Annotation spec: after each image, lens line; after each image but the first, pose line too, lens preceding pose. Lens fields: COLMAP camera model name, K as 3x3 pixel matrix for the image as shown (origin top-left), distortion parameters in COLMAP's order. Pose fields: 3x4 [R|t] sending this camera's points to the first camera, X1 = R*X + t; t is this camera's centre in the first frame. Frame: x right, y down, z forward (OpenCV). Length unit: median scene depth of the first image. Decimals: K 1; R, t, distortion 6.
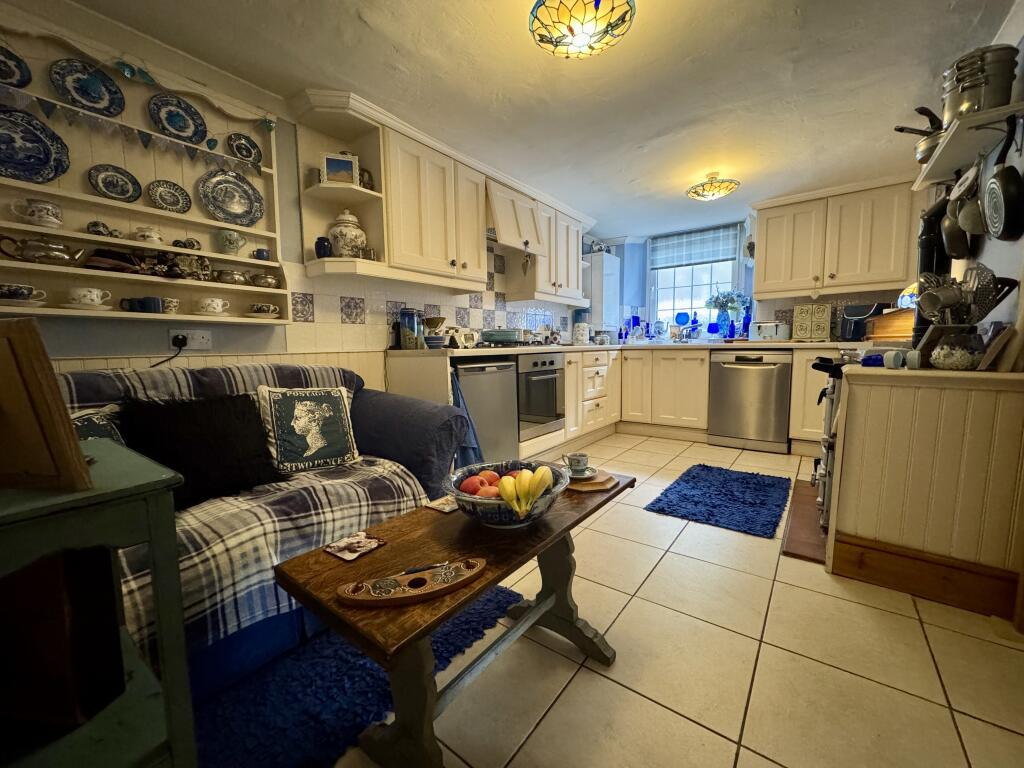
lens RADIAL K [[406.8, 0, 512.0], [0, 406.8, 384.0], [0, 0, 1]] dist [-0.004031, -0.000262]
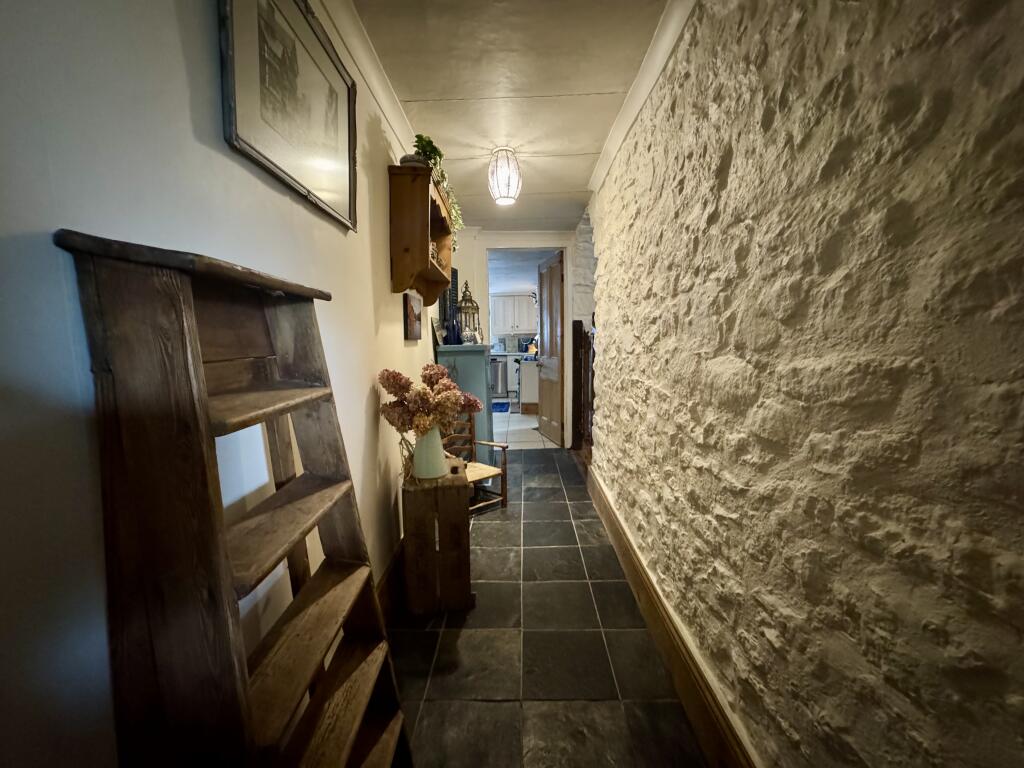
lens RADIAL K [[406.8, 0, 512.0], [0, 406.8, 384.0], [0, 0, 1]] dist [-0.004031, -0.000262]
pose [[0.810258, -0.065533, 0.582398, -0.718498], [0.070223, 0.997425, 0.014537, 0.054875], [-0.581851, 0.029119, 0.812774, -0.999345]]
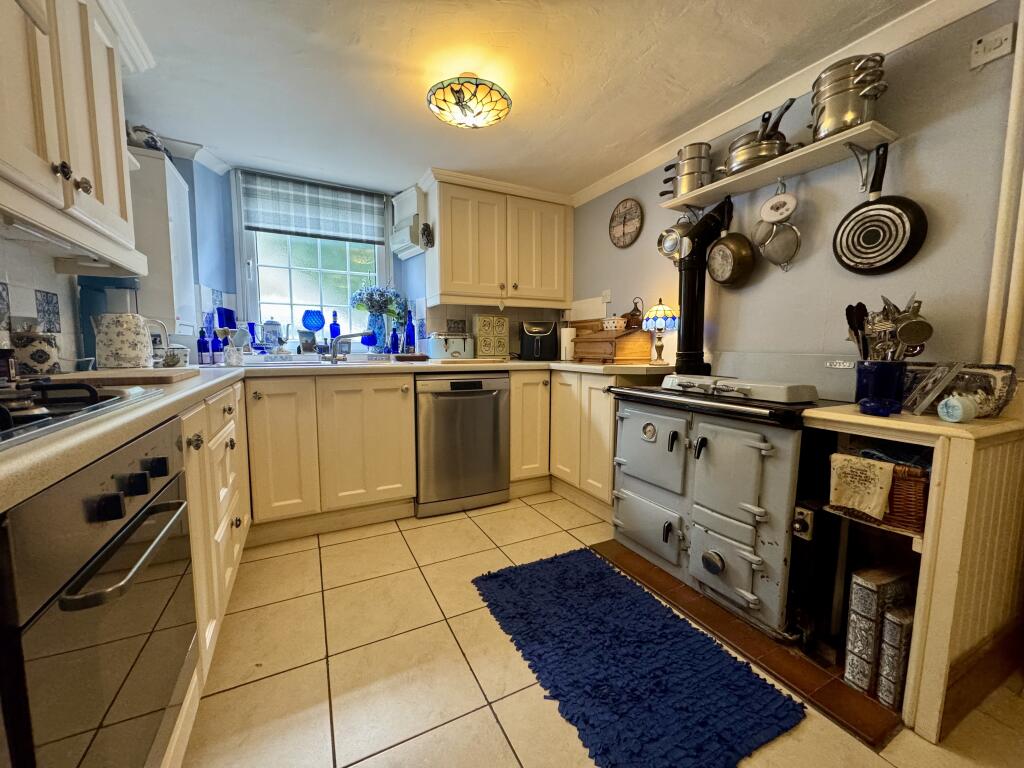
lens RADIAL K [[406.8, 0, 512.0], [0, 406.8, 384.0], [0, 0, 1]] dist [-0.004031, -0.000262]
pose [[0.428844, -0.066429, 0.900933, -0.024004], [0.075764, 0.996424, 0.037405, -0.078627], [-0.900196, 0.052218, 0.432344, 0.568728]]
